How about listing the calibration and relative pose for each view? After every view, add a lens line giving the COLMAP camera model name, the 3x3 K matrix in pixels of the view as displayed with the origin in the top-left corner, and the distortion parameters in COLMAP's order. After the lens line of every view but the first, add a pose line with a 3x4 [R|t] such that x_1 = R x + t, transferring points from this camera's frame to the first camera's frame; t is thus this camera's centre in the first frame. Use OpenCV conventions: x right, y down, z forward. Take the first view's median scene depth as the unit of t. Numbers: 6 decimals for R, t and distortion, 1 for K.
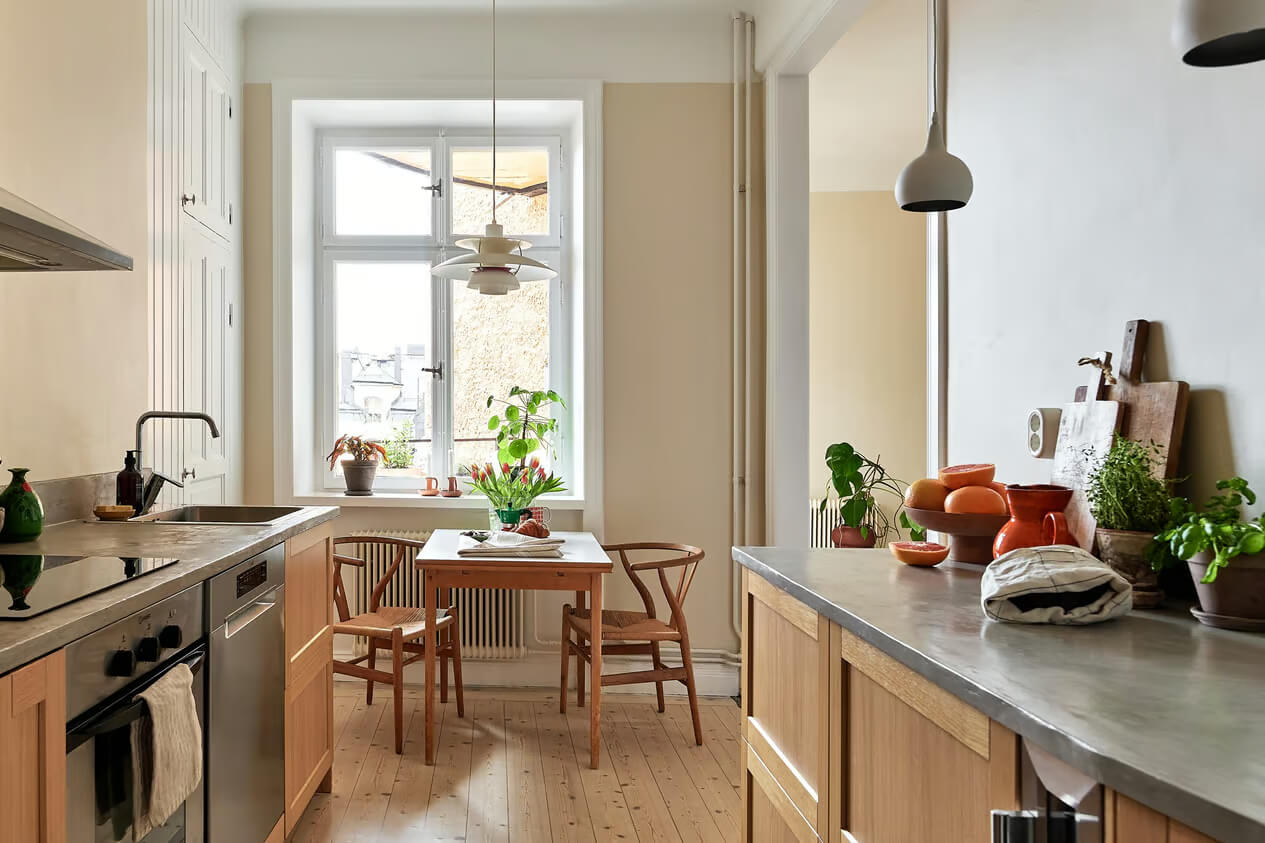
lens RADIAL K [[1139.3, 0, 632.5], [0, 1139.3, 421.5], [0, 0, 1]] dist [0.000309, 0.003358]
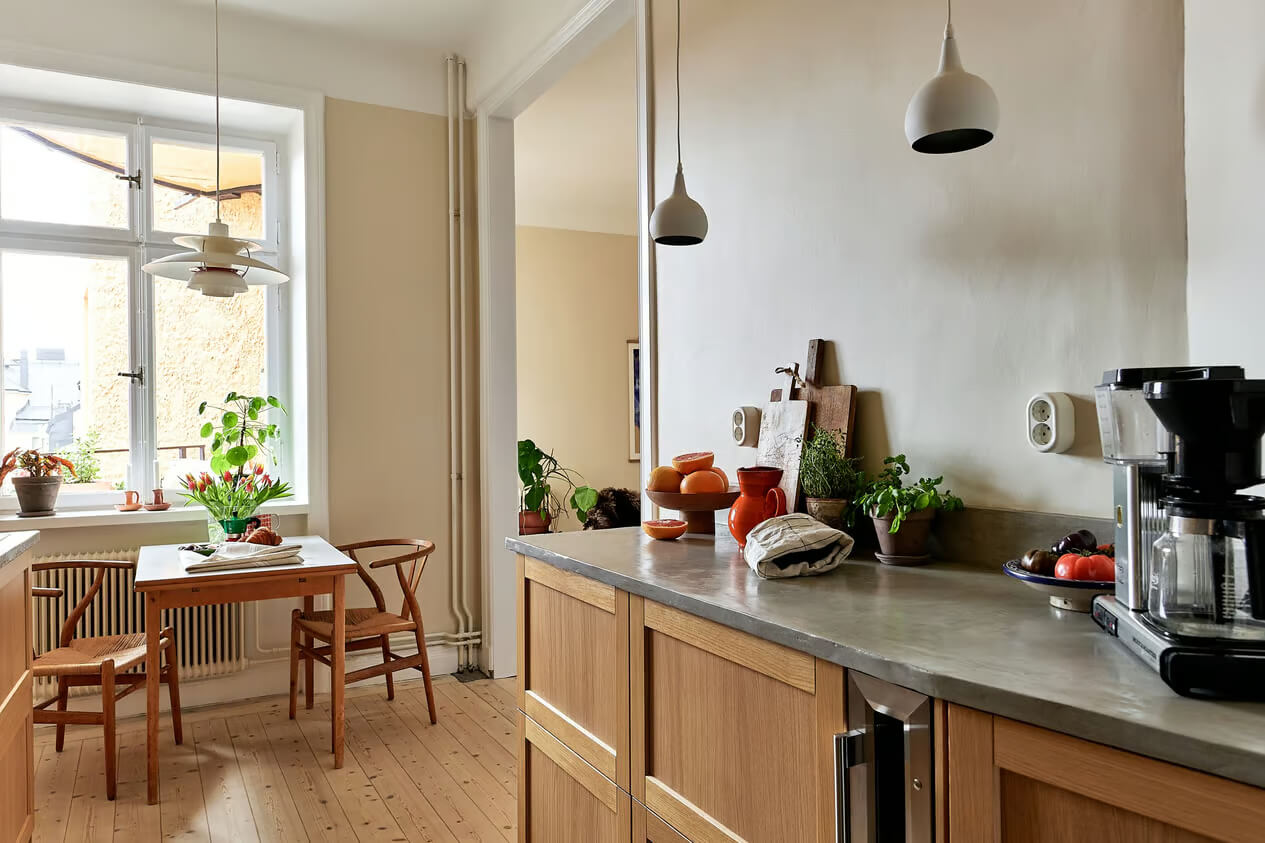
lens RADIAL K [[891.2, 0, 632.7], [0, 891.2, 410.5], [0, 0, 1]] dist [-0.002688, -0.001969]
pose [[0.849407, -0.014074, 0.527550, -0.222236], [0.021089, 0.999751, -0.007283, -0.002405], [-0.527316, 0.017312, 0.849493, 0.179713]]
